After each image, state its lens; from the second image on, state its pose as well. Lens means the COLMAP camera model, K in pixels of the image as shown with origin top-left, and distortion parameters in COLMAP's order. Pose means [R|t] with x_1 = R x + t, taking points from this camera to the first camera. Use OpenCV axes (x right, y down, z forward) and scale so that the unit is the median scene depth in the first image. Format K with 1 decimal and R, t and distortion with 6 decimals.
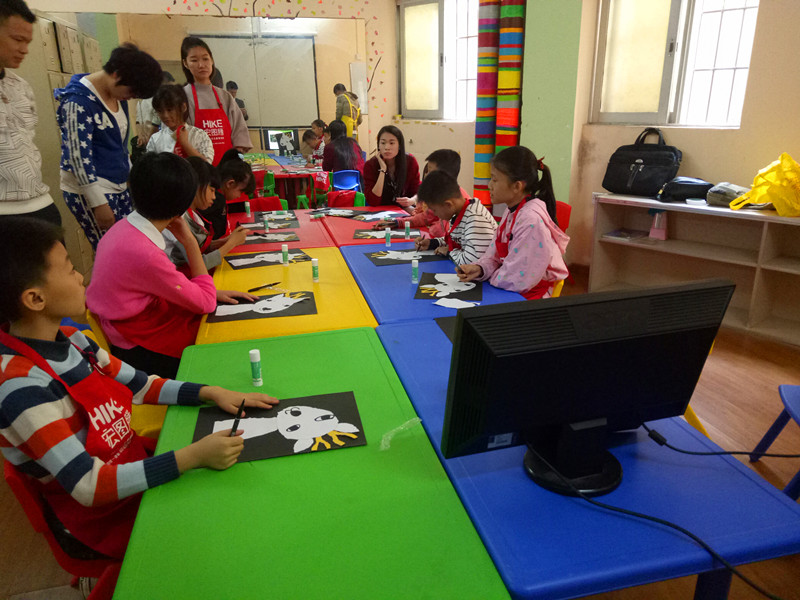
lens RADIAL K [[603.0, 0, 415.4], [0, 603.0, 298.3], [0, 0, 1]] dist [0.065378, -0.057232]
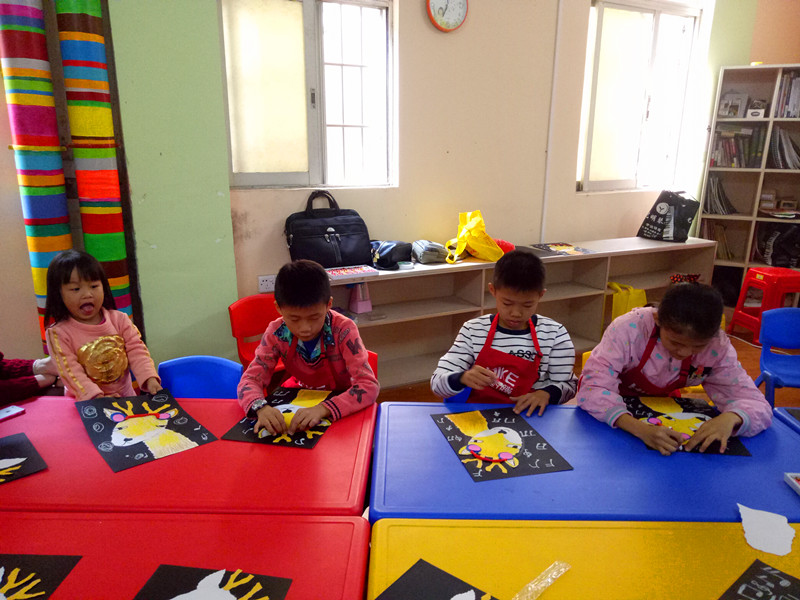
lens RADIAL K [[603.0, 0, 415.4], [0, 603.0, 298.3], [0, 0, 1]] dist [0.065378, -0.057232]
pose [[0.249218, -0.233385, 0.939905, -0.370524], [0.291957, 0.943481, 0.156860, -0.215362], [-0.923391, 0.235319, 0.303271, 0.615696]]
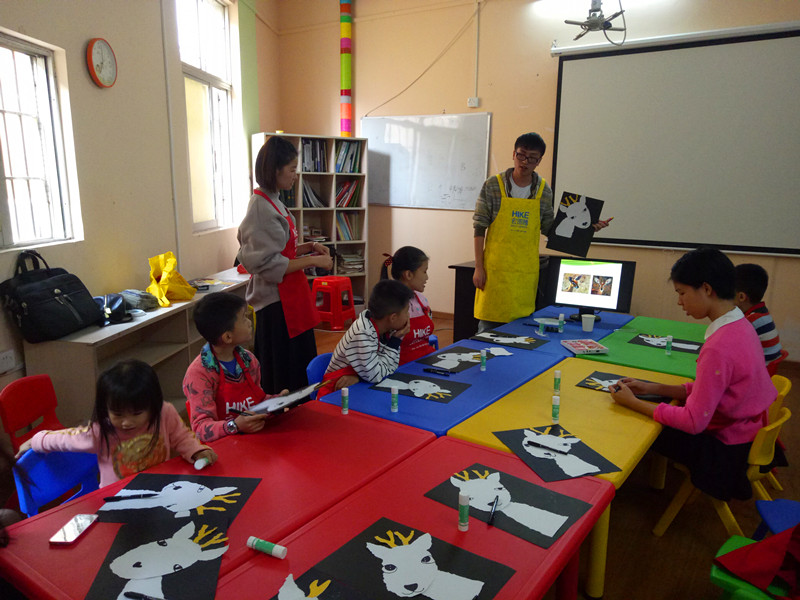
lens RADIAL K [[603.0, 0, 415.4], [0, 603.0, 298.3], [0, 0, 1]] dist [0.065378, -0.057232]
pose [[-0.658255, -0.138771, 0.739894, -0.453622], [0.233691, 0.896637, 0.376074, -0.369884], [-0.715604, 0.420459, -0.557786, 1.027521]]
